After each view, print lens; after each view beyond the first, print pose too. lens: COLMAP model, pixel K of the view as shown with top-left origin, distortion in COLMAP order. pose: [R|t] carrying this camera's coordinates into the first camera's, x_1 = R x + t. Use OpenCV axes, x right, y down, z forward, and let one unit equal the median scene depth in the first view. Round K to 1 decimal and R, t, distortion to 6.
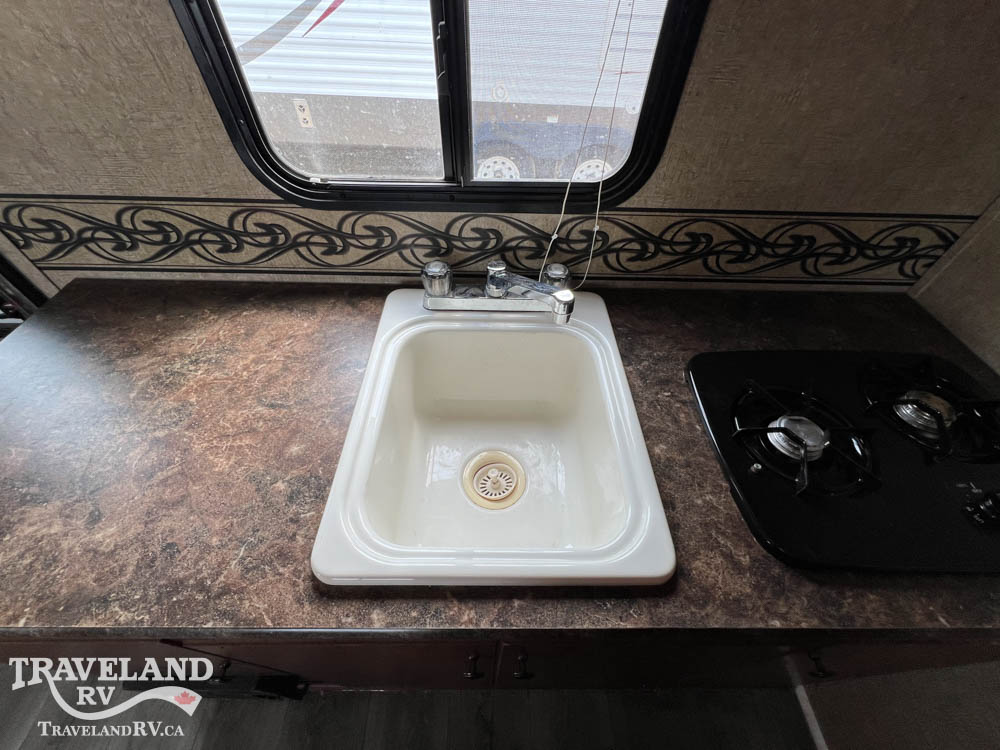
lens RADIAL K [[401.4, 0, 497.0], [0, 401.4, 374.5], [0, 0, 1]] dist [-0.001930, 0.000886]
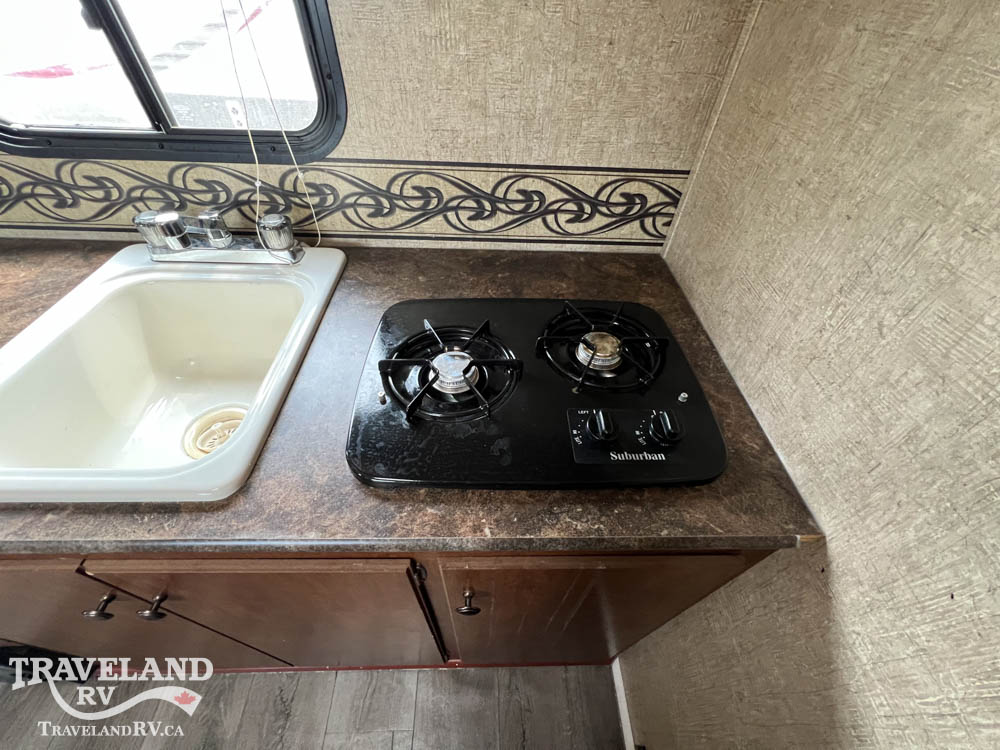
lens RADIAL K [[401.4, 0, 497.1], [0, 401.4, 373.9], [0, 0, 1]] dist [-0.001930, 0.000886]
pose [[0.999769, -0.001286, 0.021447, 0.666462], [0.002025, 0.999404, -0.034459, 0.155680], [-0.021390, 0.034495, 0.999176, -0.000116]]
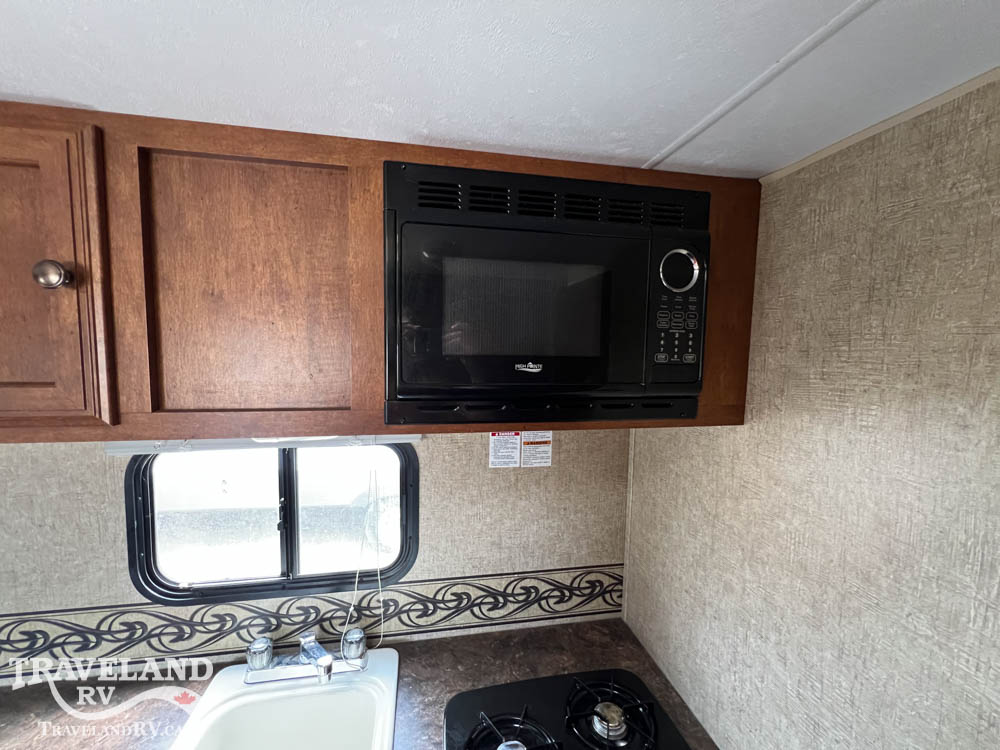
lens RADIAL K [[401.4, 0, 497.8], [0, 401.4, 374.7], [0, 0, 1]] dist [-0.001930, 0.000886]
pose [[0.982825, -0.012173, 0.184138, 0.378830], [0.137630, 0.713071, -0.687450, 0.117633], [-0.122935, 0.700986, 0.702499, -0.644159]]
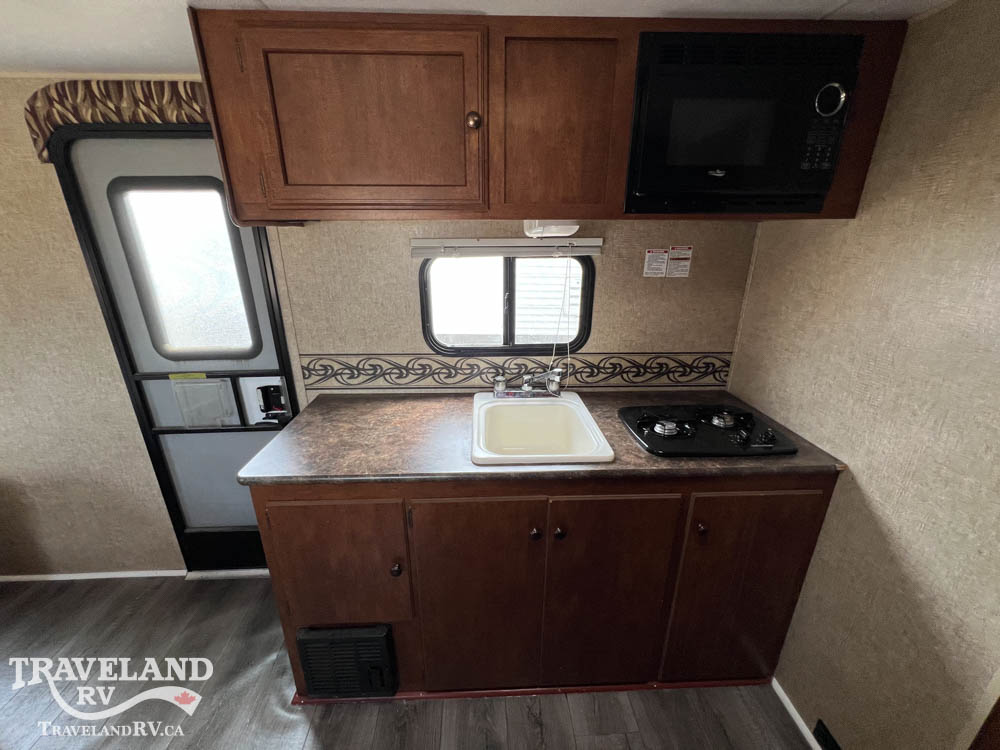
lens RADIAL K [[401.4, 0, 498.2], [0, 401.4, 373.8], [0, 0, 1]] dist [-0.001930, 0.000886]
pose [[0.999161, -0.029089, 0.028826, -0.217476], [0.039589, 0.866214, -0.498103, 0.795530], [-0.010480, 0.498826, 0.866639, -0.913577]]
